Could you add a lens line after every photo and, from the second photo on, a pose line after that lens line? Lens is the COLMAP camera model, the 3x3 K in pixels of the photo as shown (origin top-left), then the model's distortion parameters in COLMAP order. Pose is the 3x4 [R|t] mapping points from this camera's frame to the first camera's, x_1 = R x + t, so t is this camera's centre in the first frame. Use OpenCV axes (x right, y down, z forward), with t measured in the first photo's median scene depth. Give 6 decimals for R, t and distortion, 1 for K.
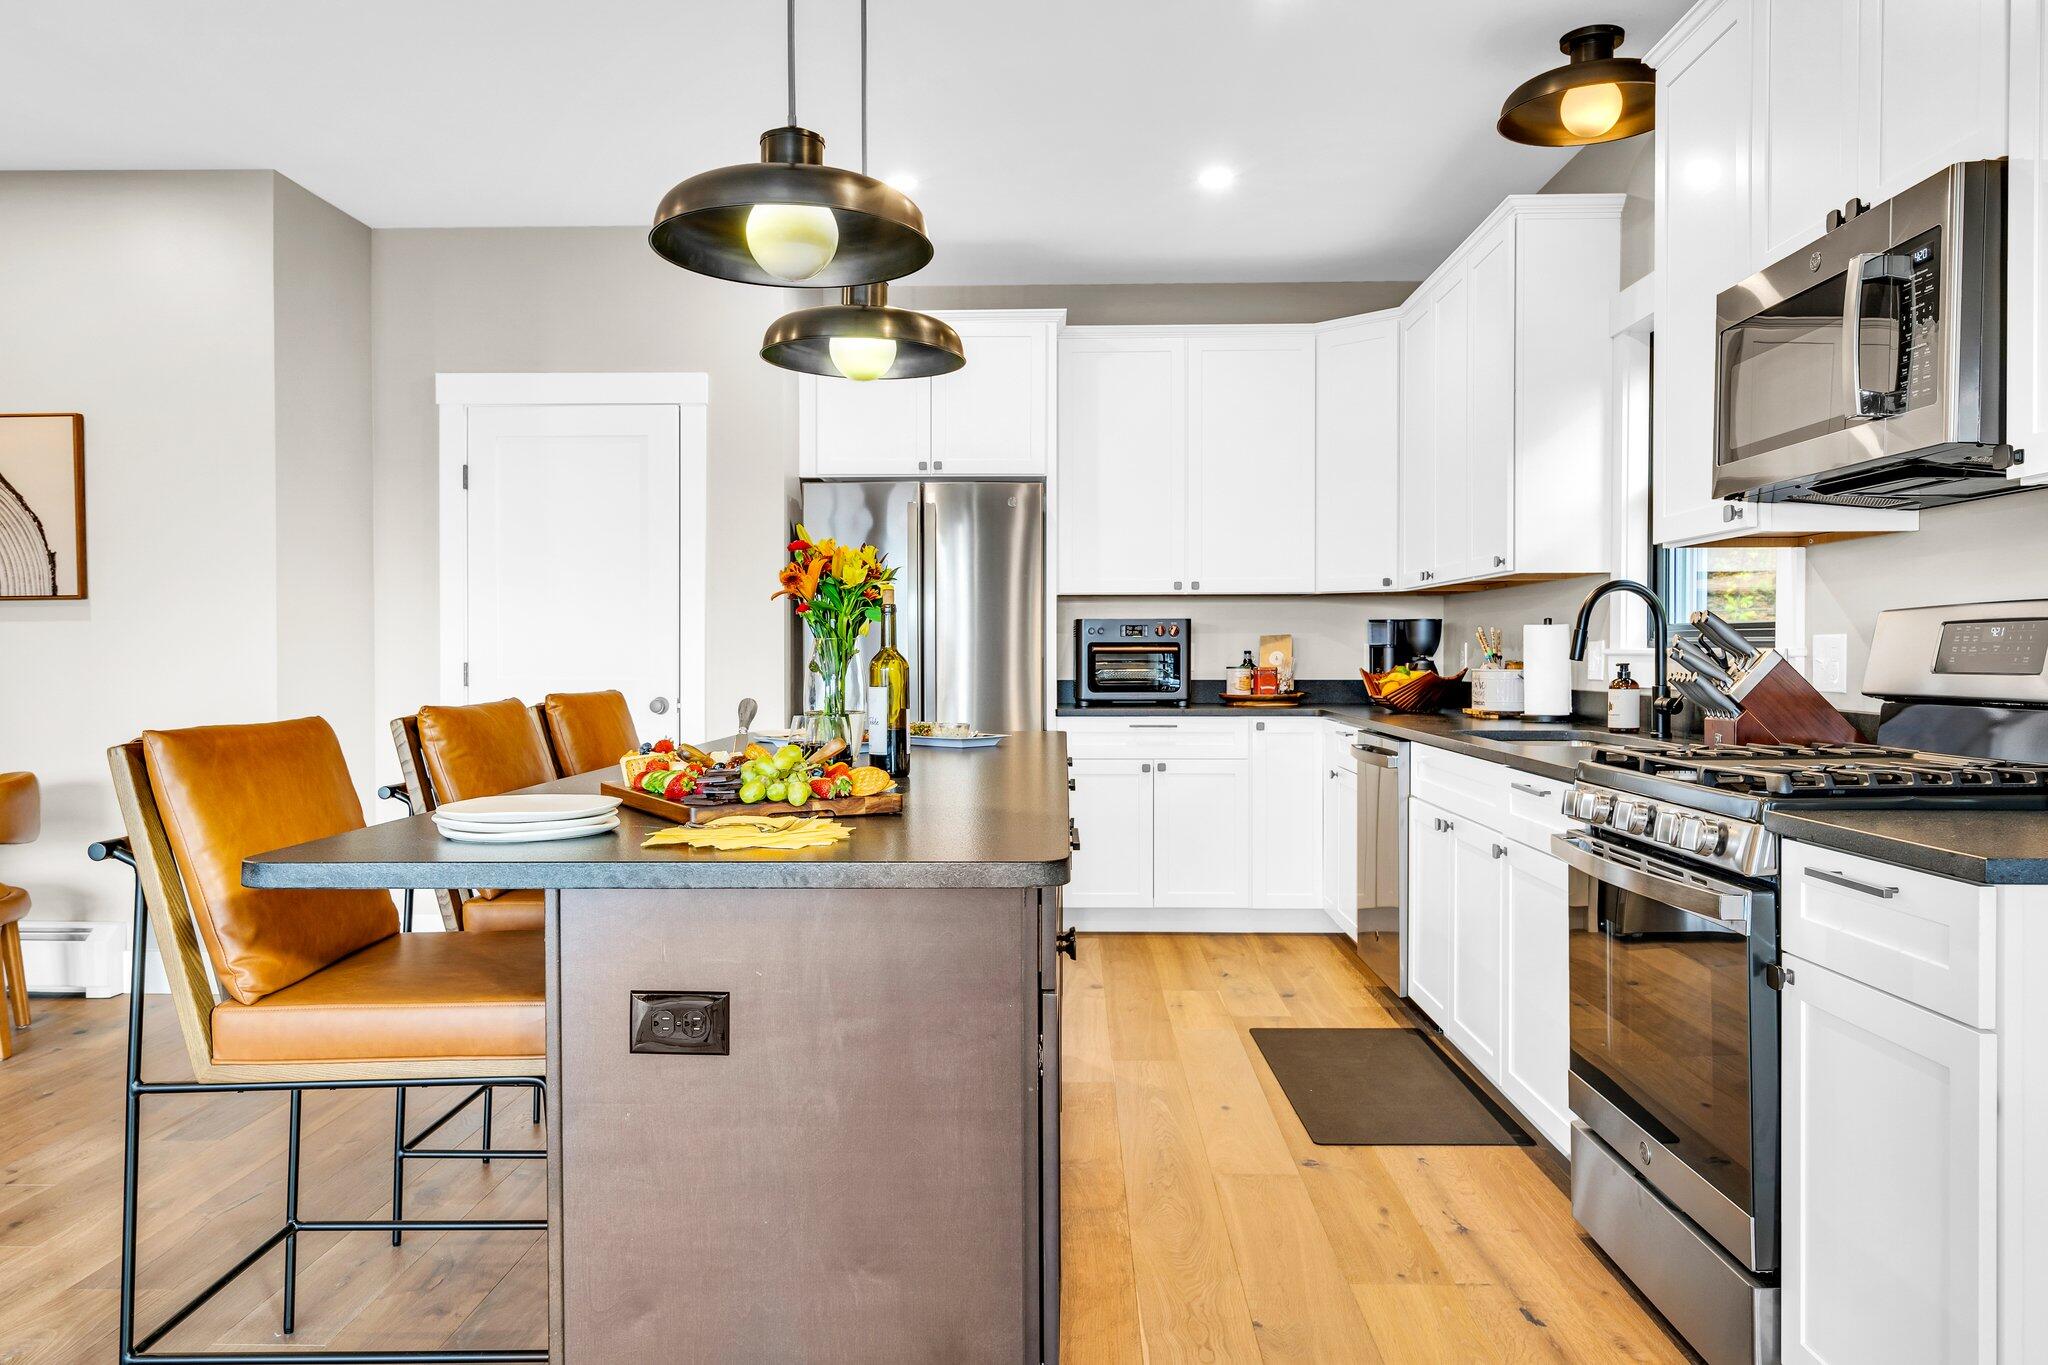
lens RADIAL K [[1413.4, 0, 1031.2], [0, 1413.4, 670.6], [0, 0, 1]] dist [0.017164, 0.000833]
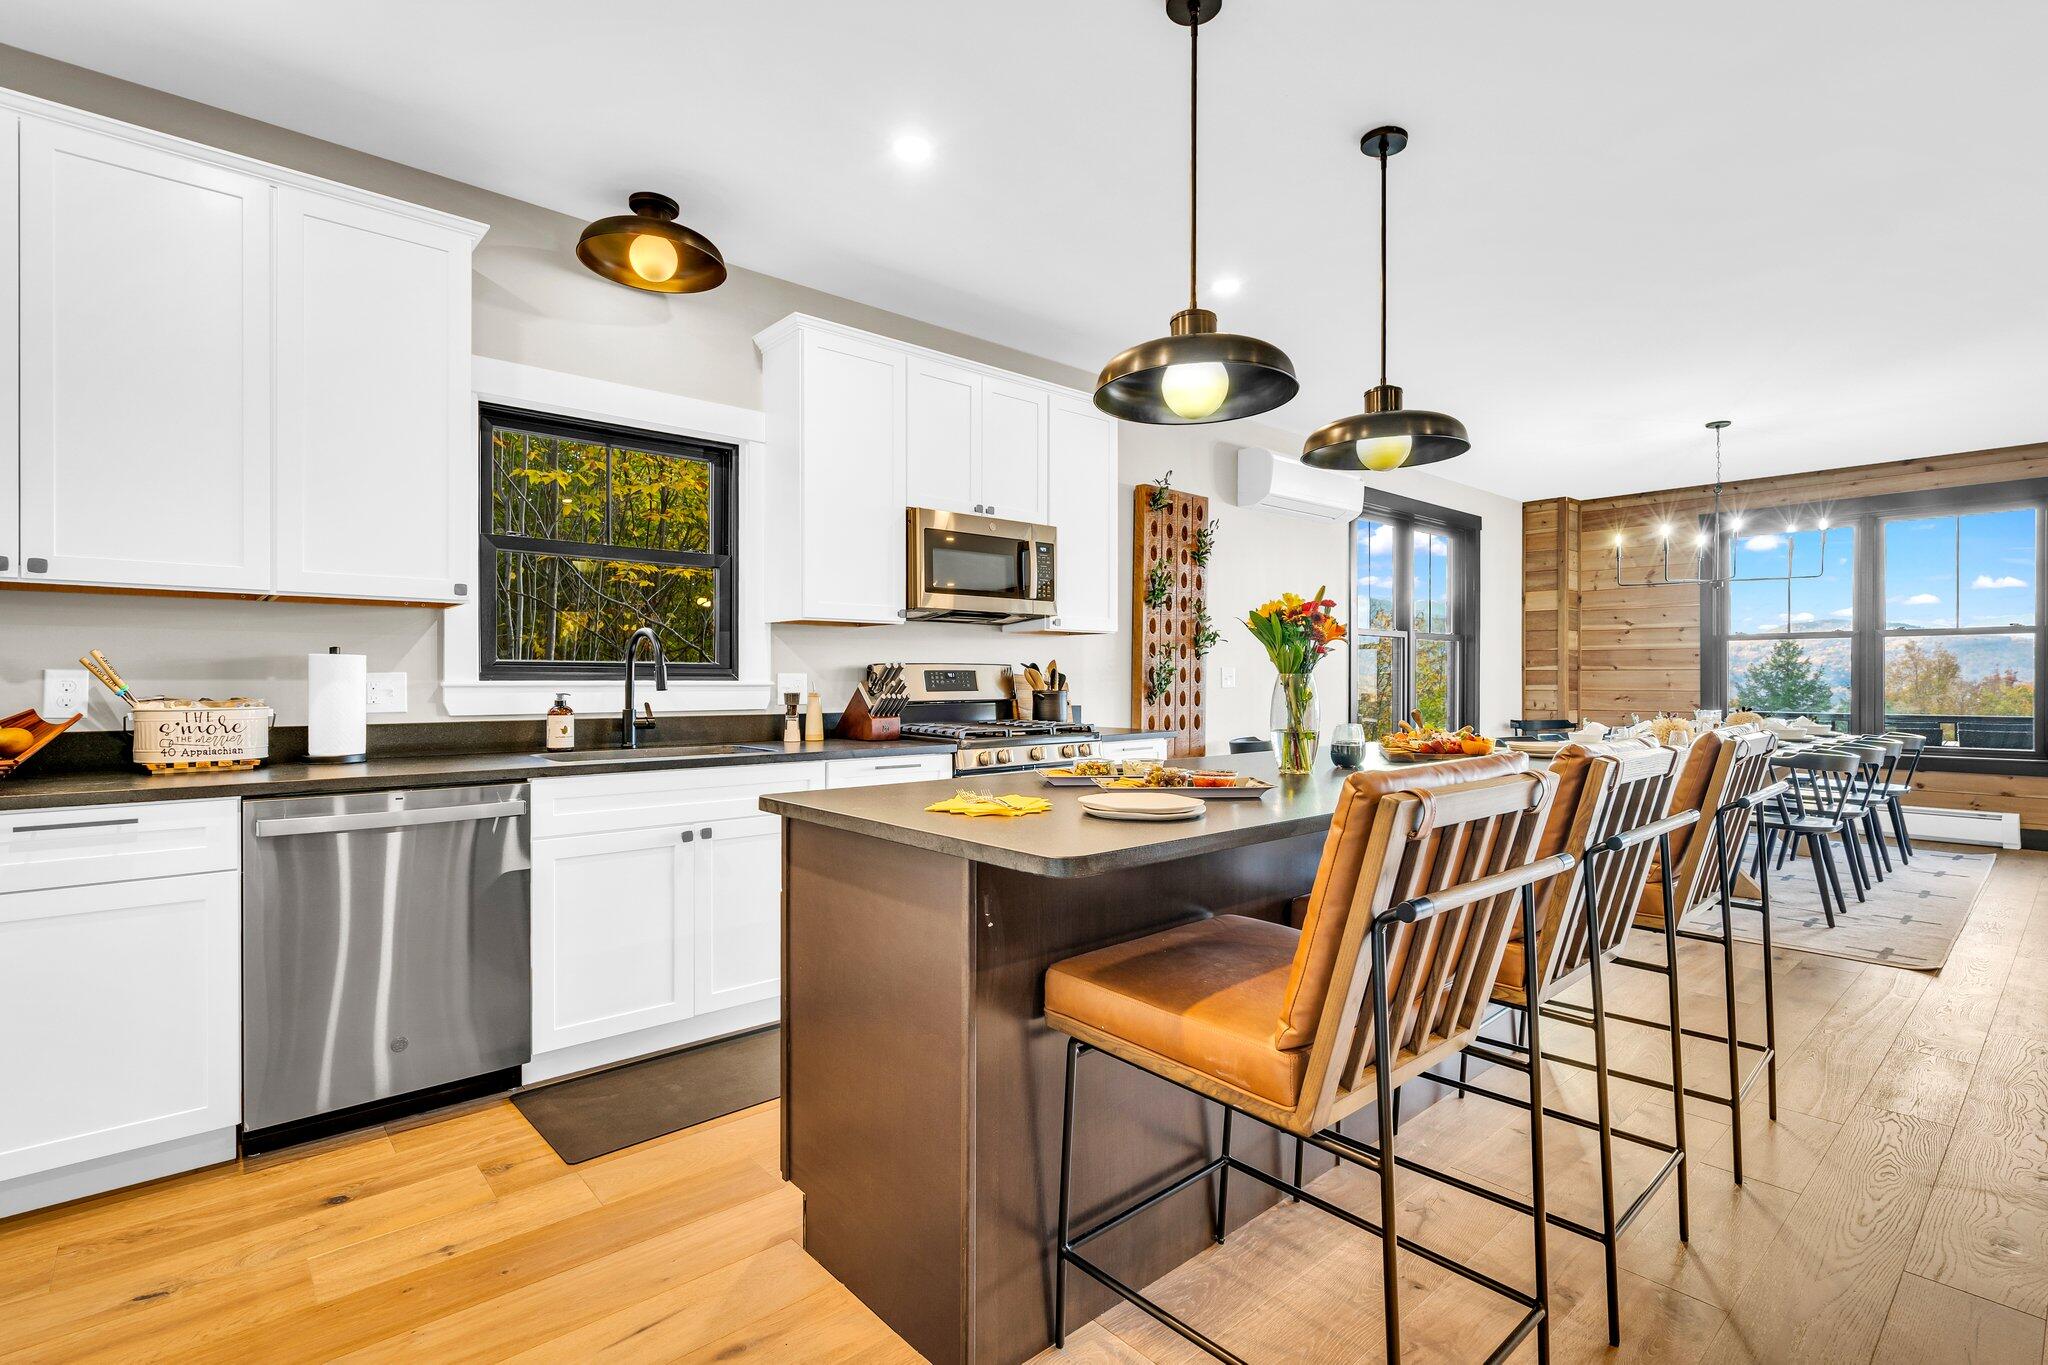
lens RADIAL K [[978.0, 0, 1020.4], [0, 978.0, 688.2], [0, 0, 1]] dist [0.000275, 0.000915]
pose [[-0.678142, -0.002739, 0.734926, -0.387731], [0.013172, 0.999787, 0.015880, -0.015163], [-0.734813, 0.020449, -0.677962, 1.104490]]
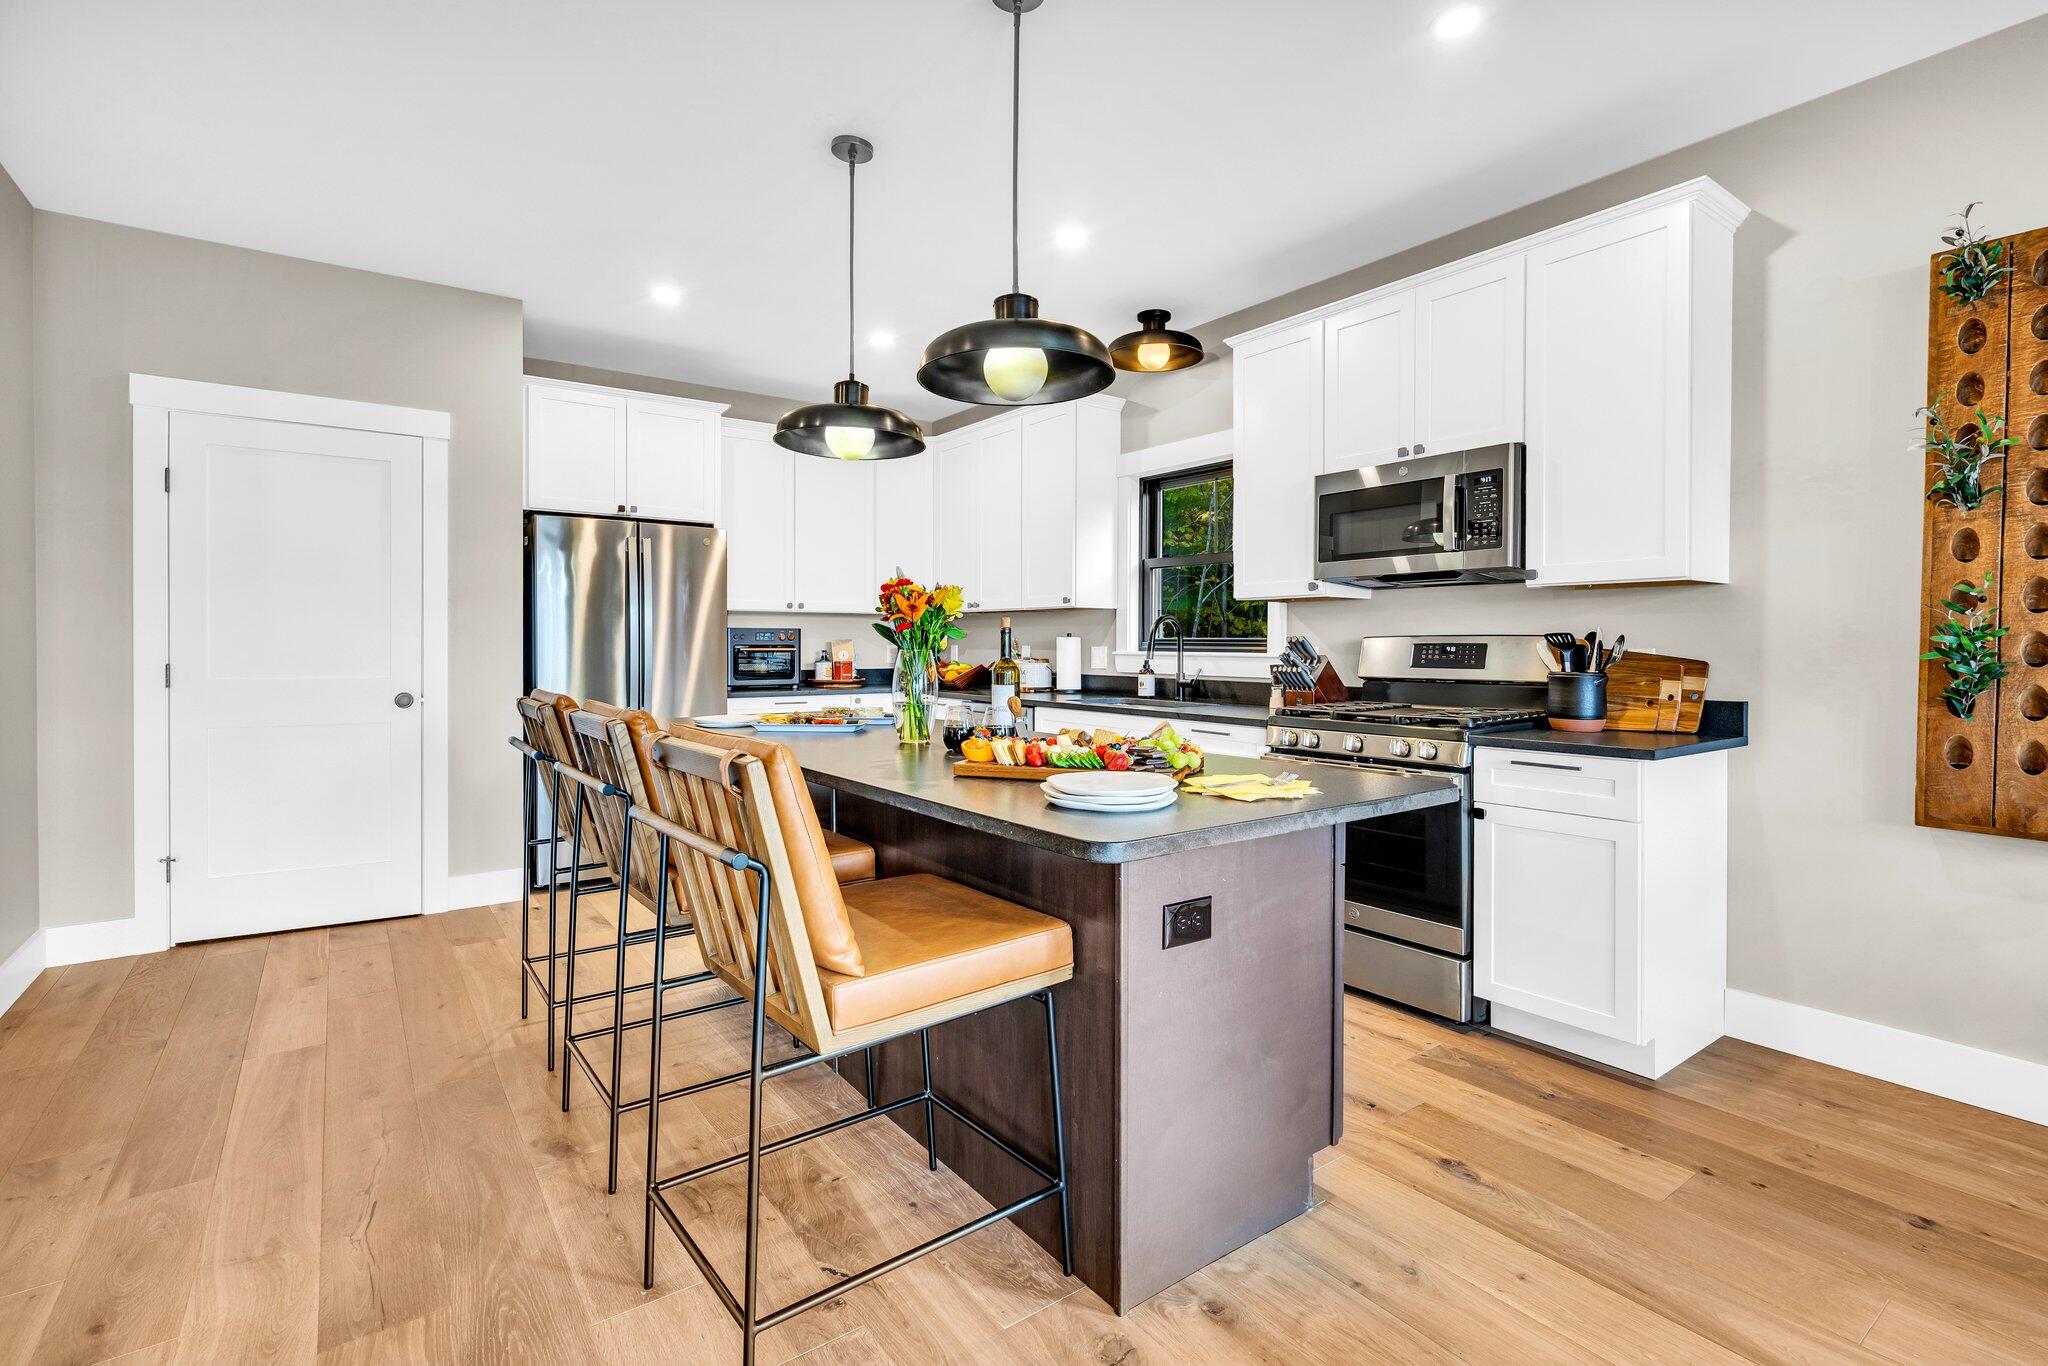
lens RADIAL K [[931.0, 0, 1014.1], [0, 931.0, 642.9], [0, 0, 1]] dist [-0.001010, 0.000524]
pose [[0.800848, 0.003807, 0.598855, -0.372691], [0.005097, 0.999900, -0.013172, -0.010662], [-0.598846, 0.013601, 0.800749, 0.127944]]
